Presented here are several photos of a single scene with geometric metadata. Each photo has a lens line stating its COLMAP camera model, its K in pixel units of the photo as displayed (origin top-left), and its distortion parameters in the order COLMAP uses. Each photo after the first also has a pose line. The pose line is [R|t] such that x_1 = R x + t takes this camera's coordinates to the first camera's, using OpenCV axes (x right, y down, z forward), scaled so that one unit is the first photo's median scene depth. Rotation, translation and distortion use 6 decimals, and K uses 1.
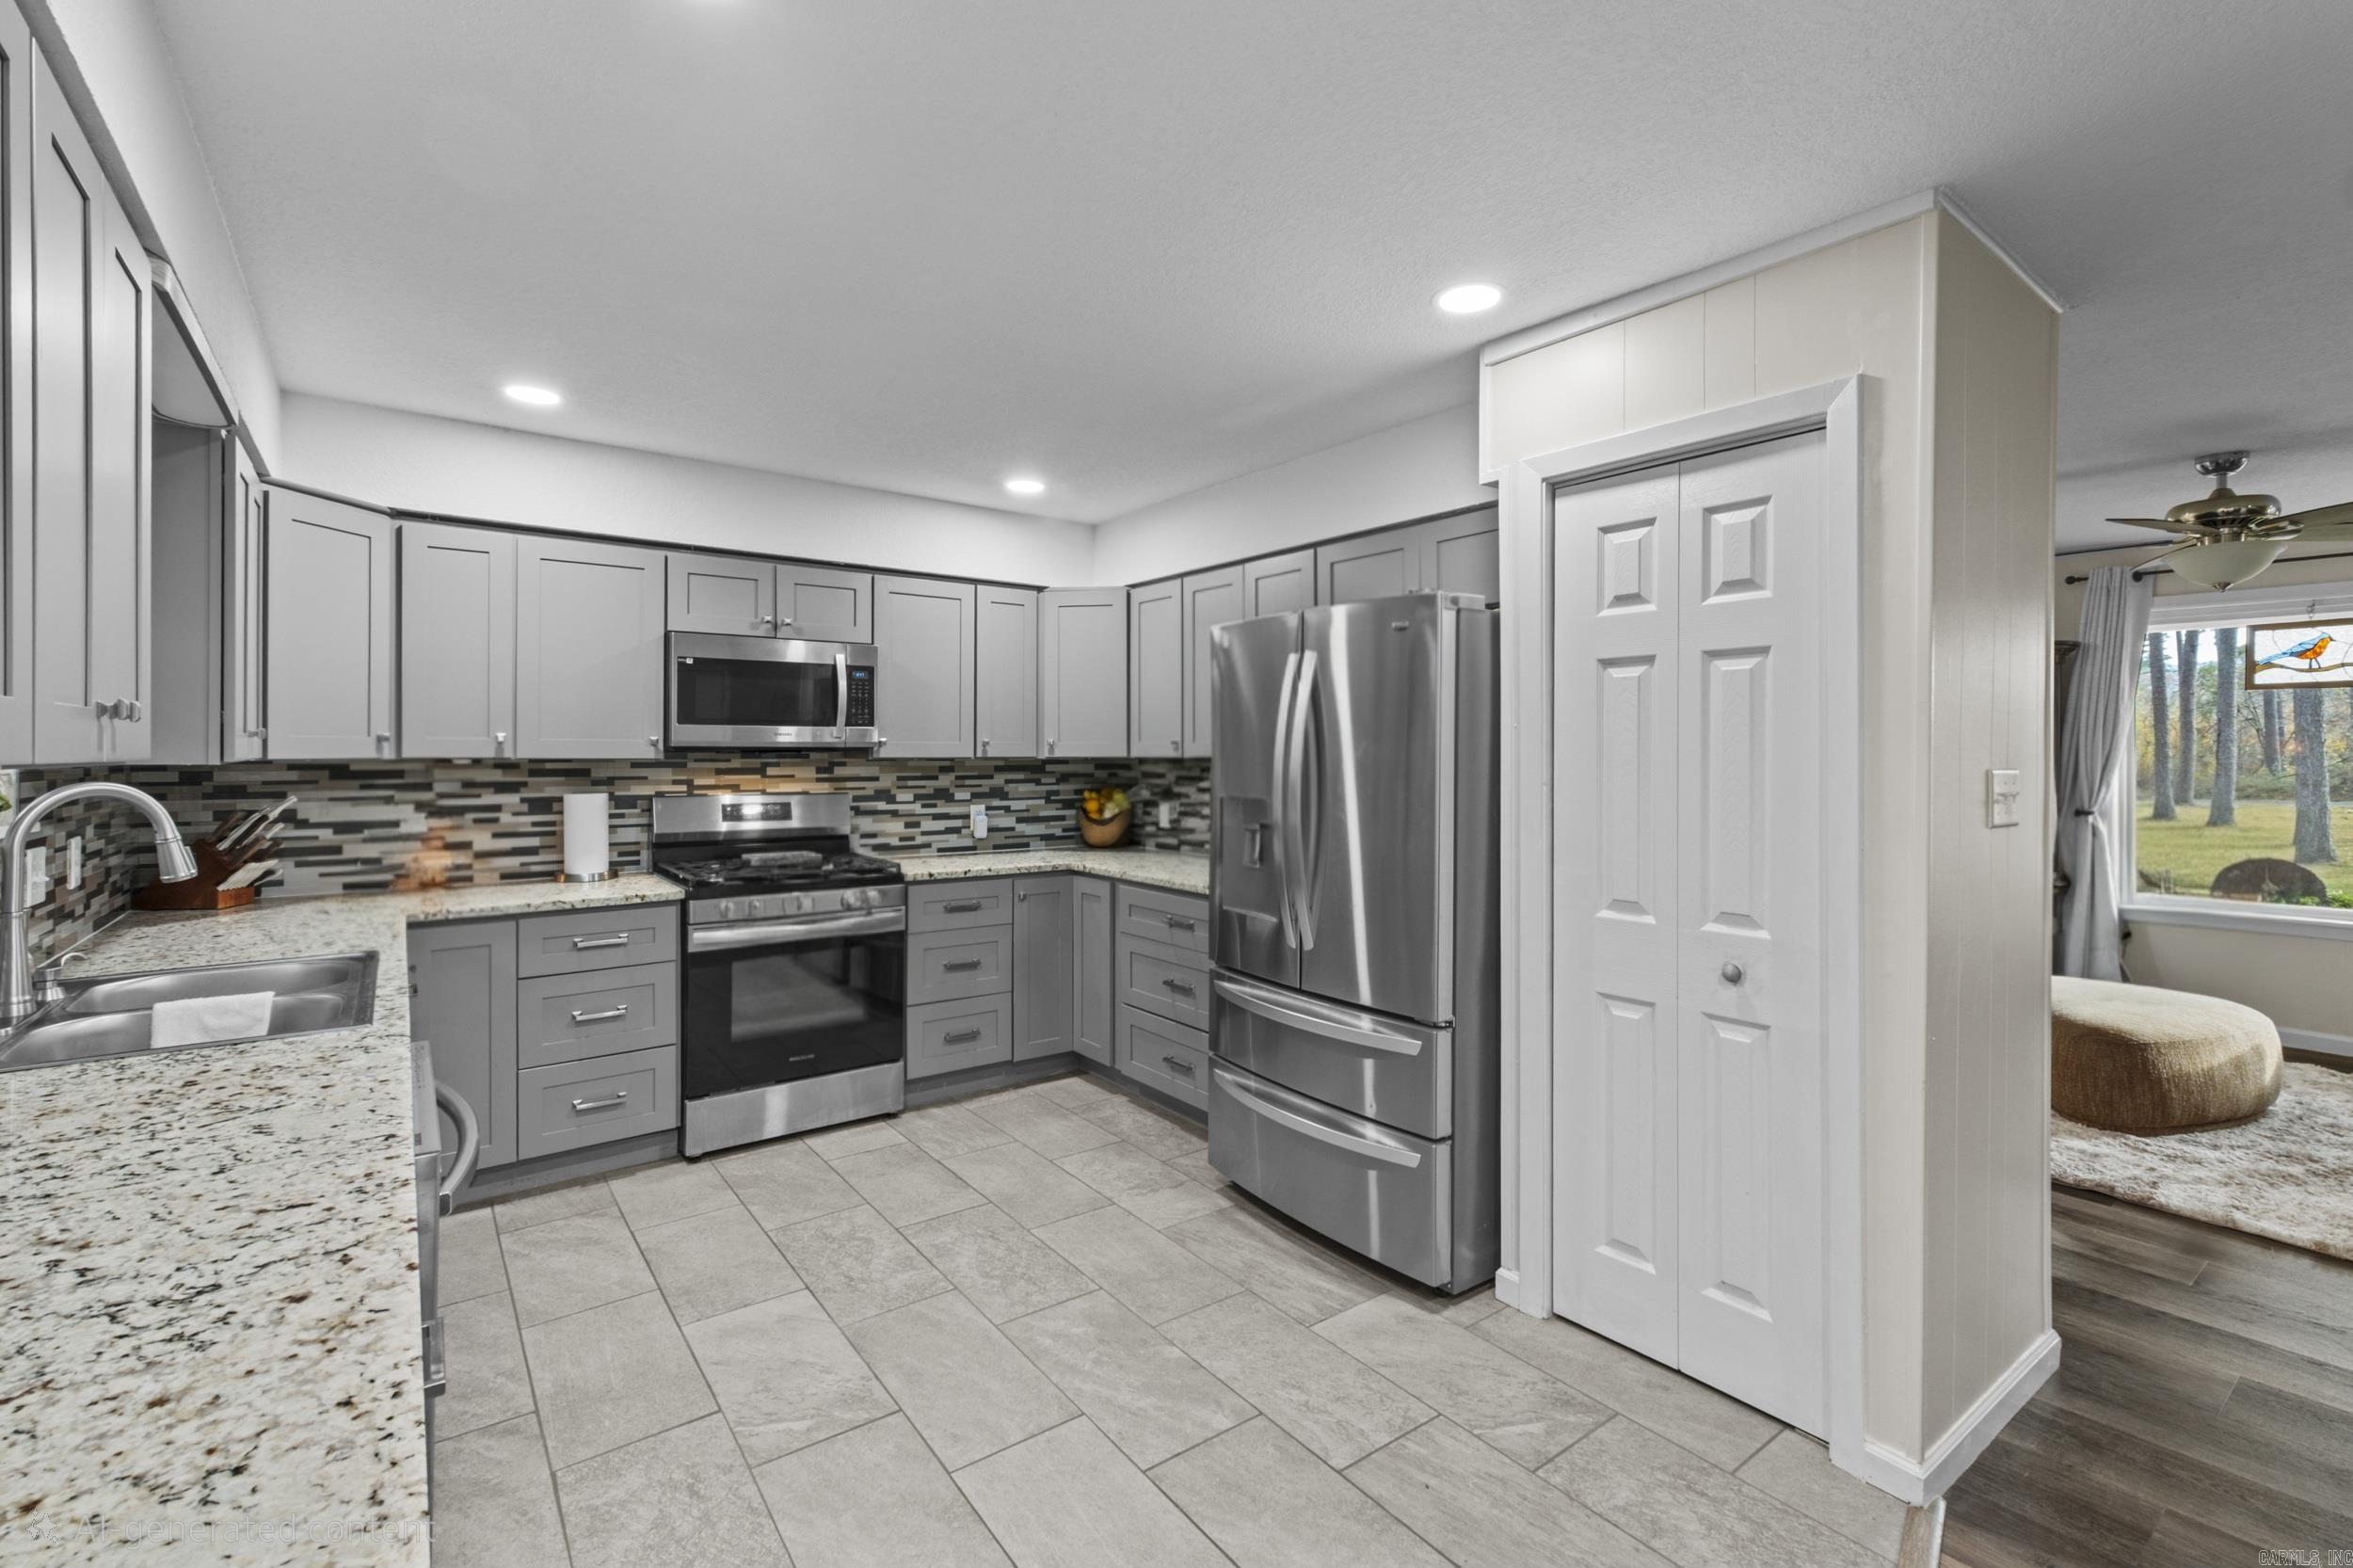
lens RADIAL K [[1034.8, 0, 1132.5], [0, 1034.8, 752.4], [0, 0, 1]] dist [0.000149, -0.000640]
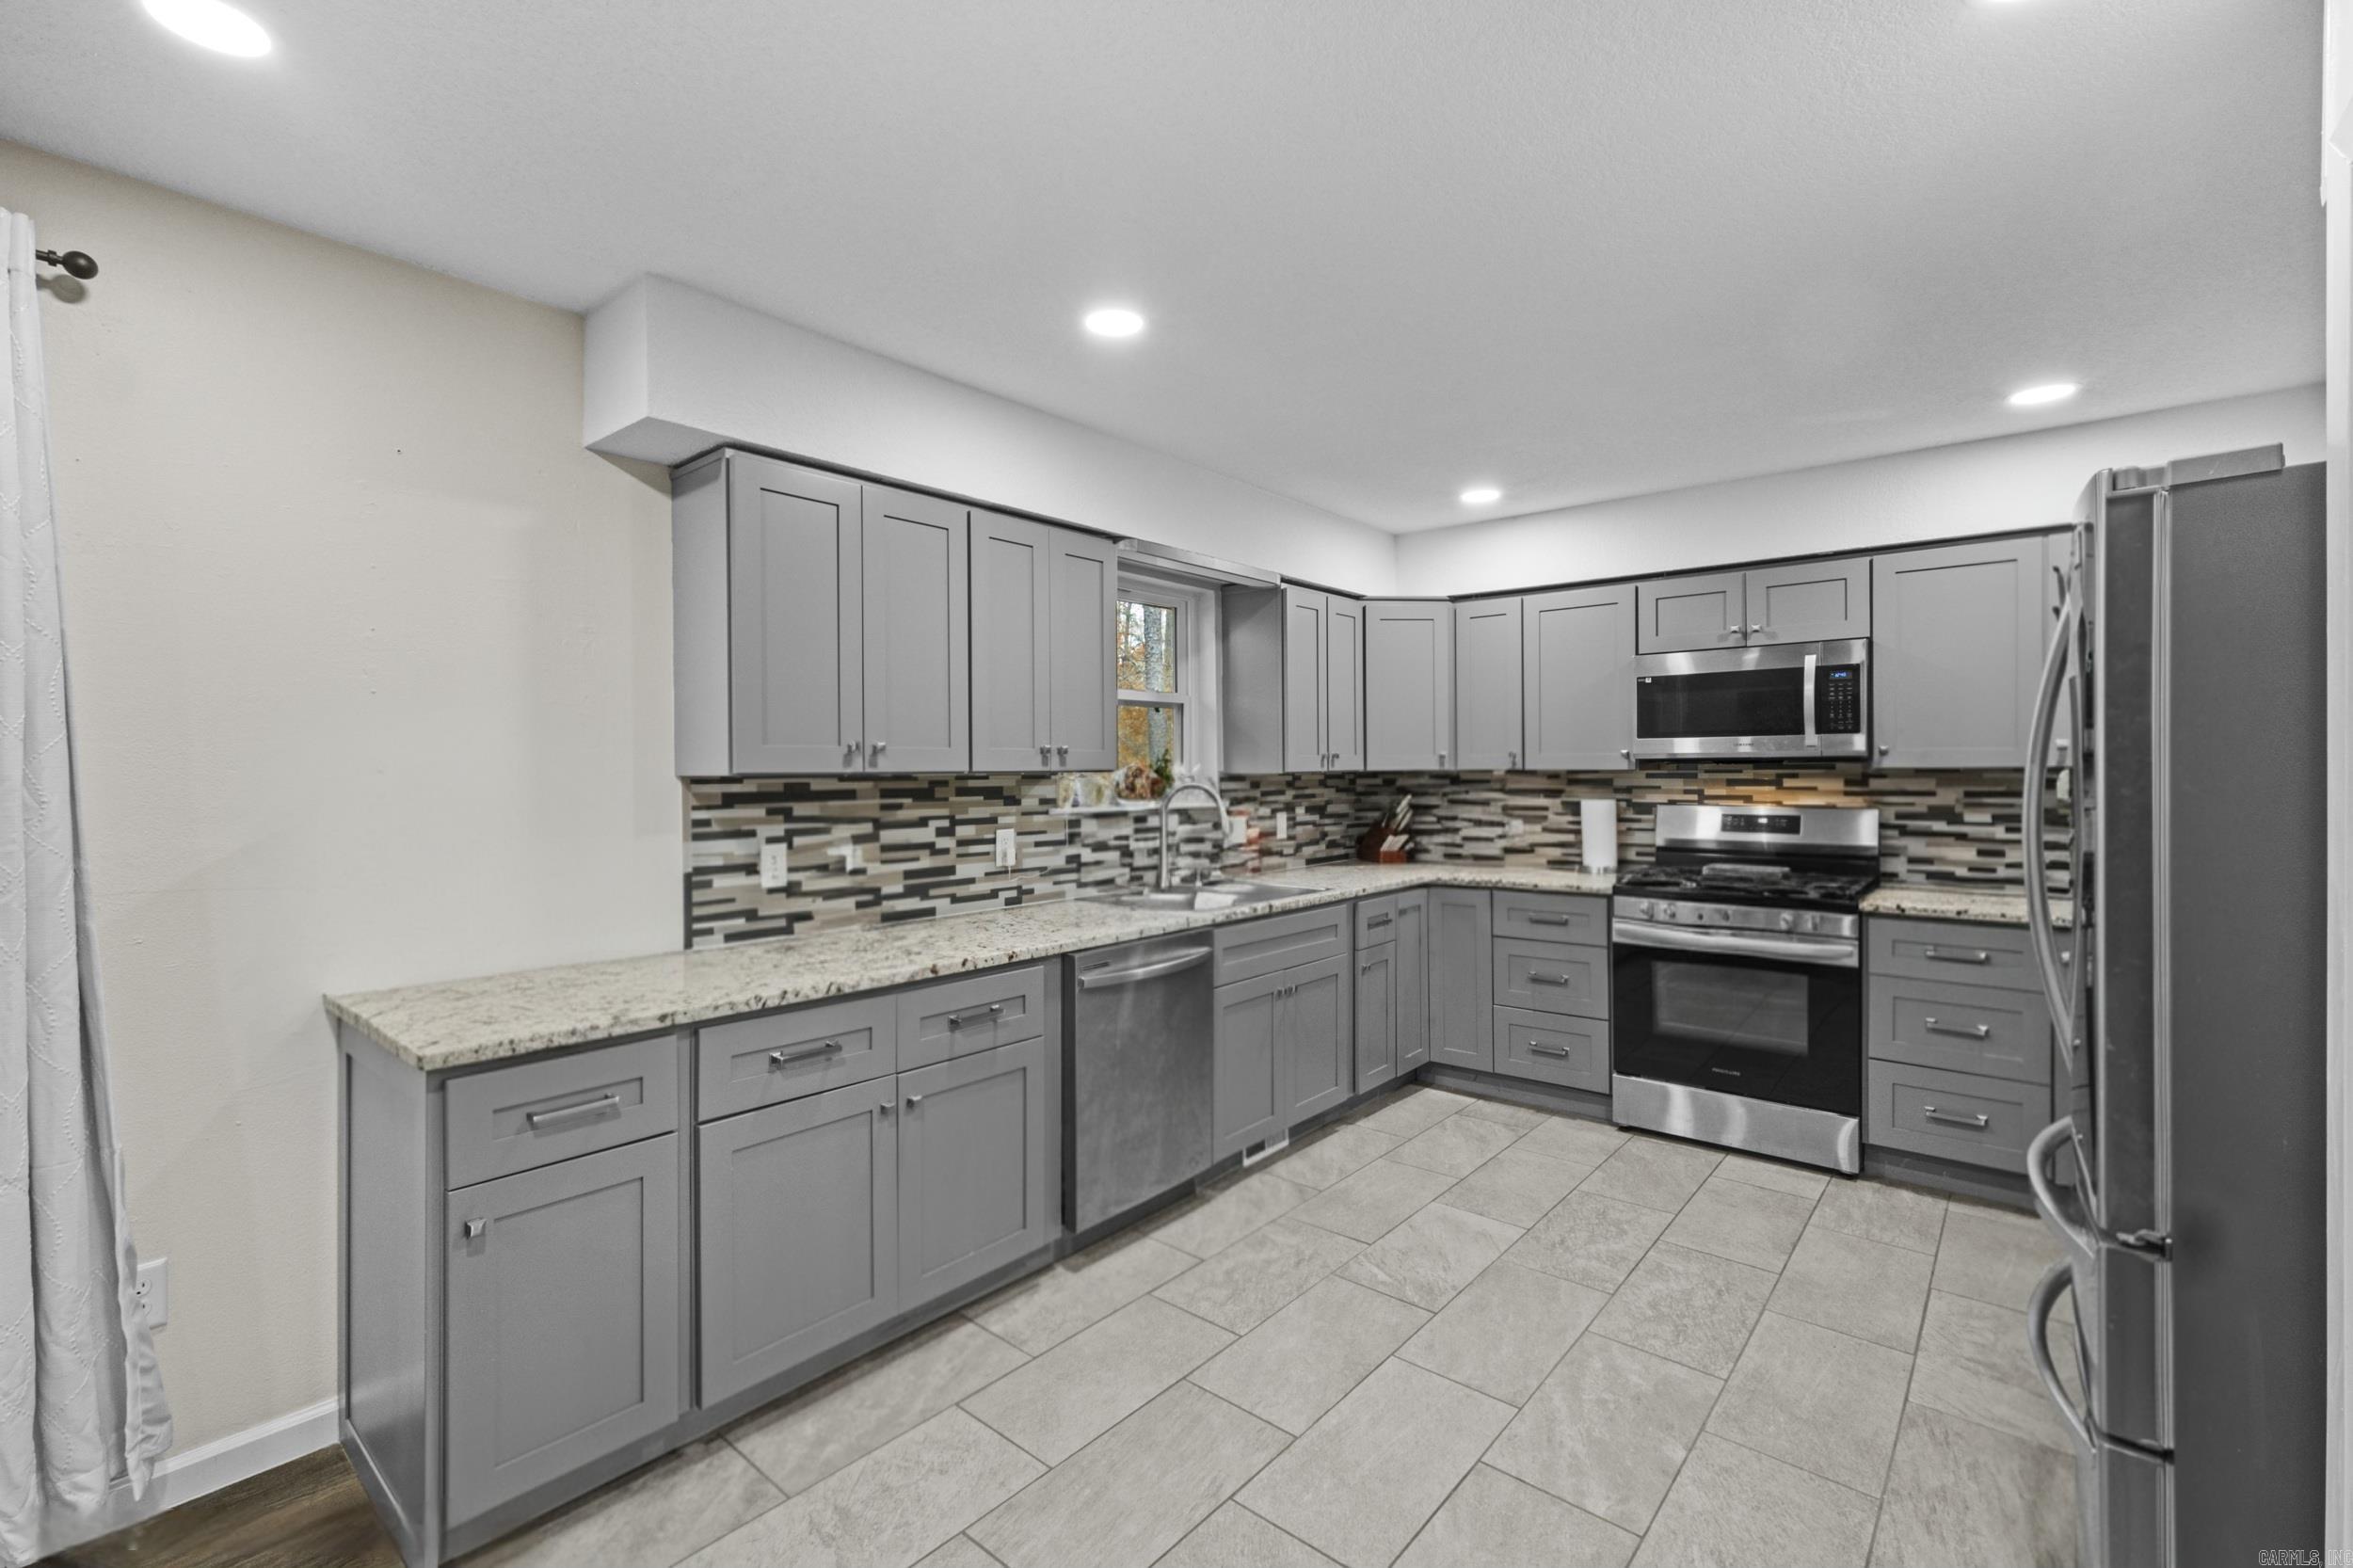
lens RADIAL K [[1034.8, 0, 1172.2], [0, 1034.8, 782.1], [0, 0, 1]] dist [0.000149, -0.000640]
pose [[0.217972, 0.011147, -0.975891, 0.529966], [0.007969, 0.999881, 0.013201, 0.000413], [0.975922, -0.010655, 0.217857, 0.269911]]
